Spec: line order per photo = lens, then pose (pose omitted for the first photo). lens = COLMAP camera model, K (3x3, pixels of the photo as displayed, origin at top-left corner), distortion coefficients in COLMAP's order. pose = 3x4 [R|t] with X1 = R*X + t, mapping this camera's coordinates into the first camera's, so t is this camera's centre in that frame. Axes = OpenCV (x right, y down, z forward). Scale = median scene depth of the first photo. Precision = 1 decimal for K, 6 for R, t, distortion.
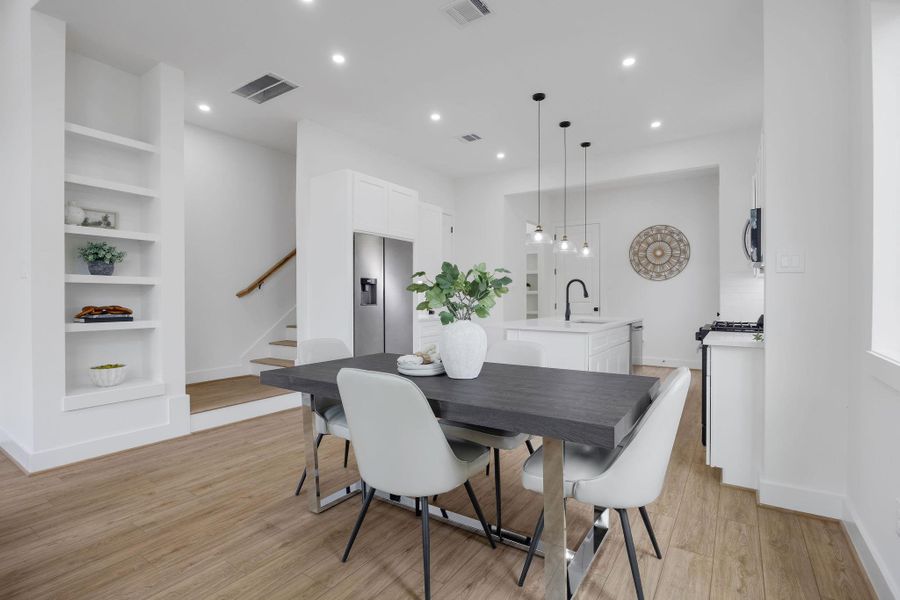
lens RADIAL K [[423.0, 0, 452.7], [0, 423.0, 301.4], [0, 0, 1]] dist [-0.013259, -0.000934]
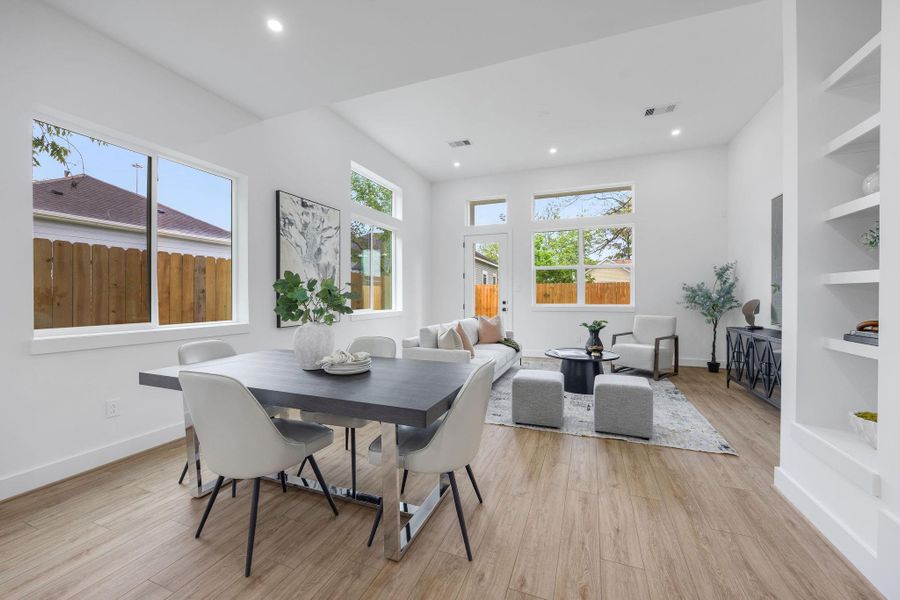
lens RADIAL K [[353.5, 0, 451.2], [0, 353.5, 297.7], [0, 0, 1]] dist [-0.007695, 0.001421]
pose [[-0.977821, 0.002643, -0.209425, -0.068705], [-0.000758, 0.999869, 0.016156, -0.019160], [0.209441, 0.015956, -0.977691, 0.964254]]
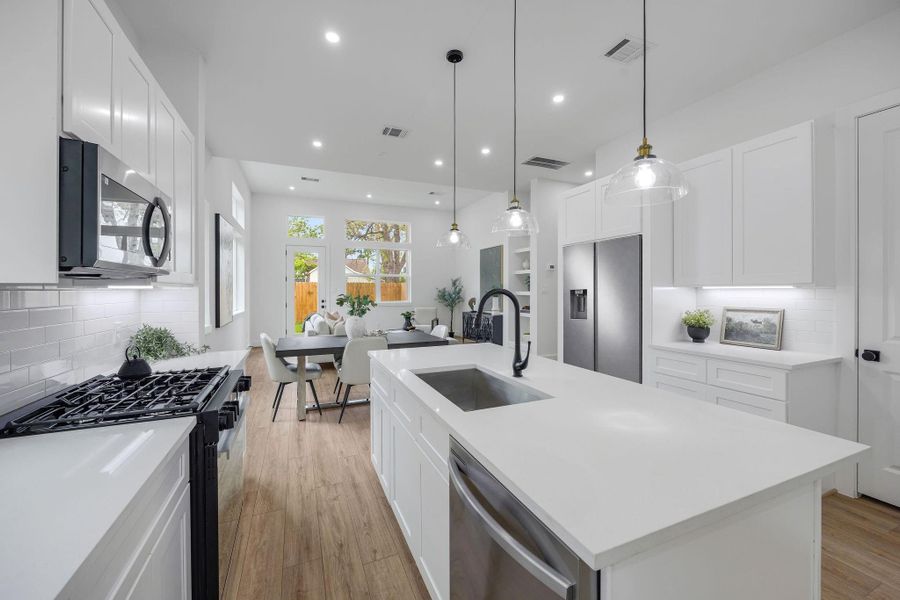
lens RADIAL K [[353.5, 0, 447.7], [0, 353.5, 292.9], [0, 0, 1]] dist [-0.007695, 0.001421]
pose [[-0.550407, 0.008322, -0.834855, 0.646662], [-0.007212, 0.999866, 0.014722, -0.052967], [0.834865, 0.014124, -0.550273, 1.165467]]
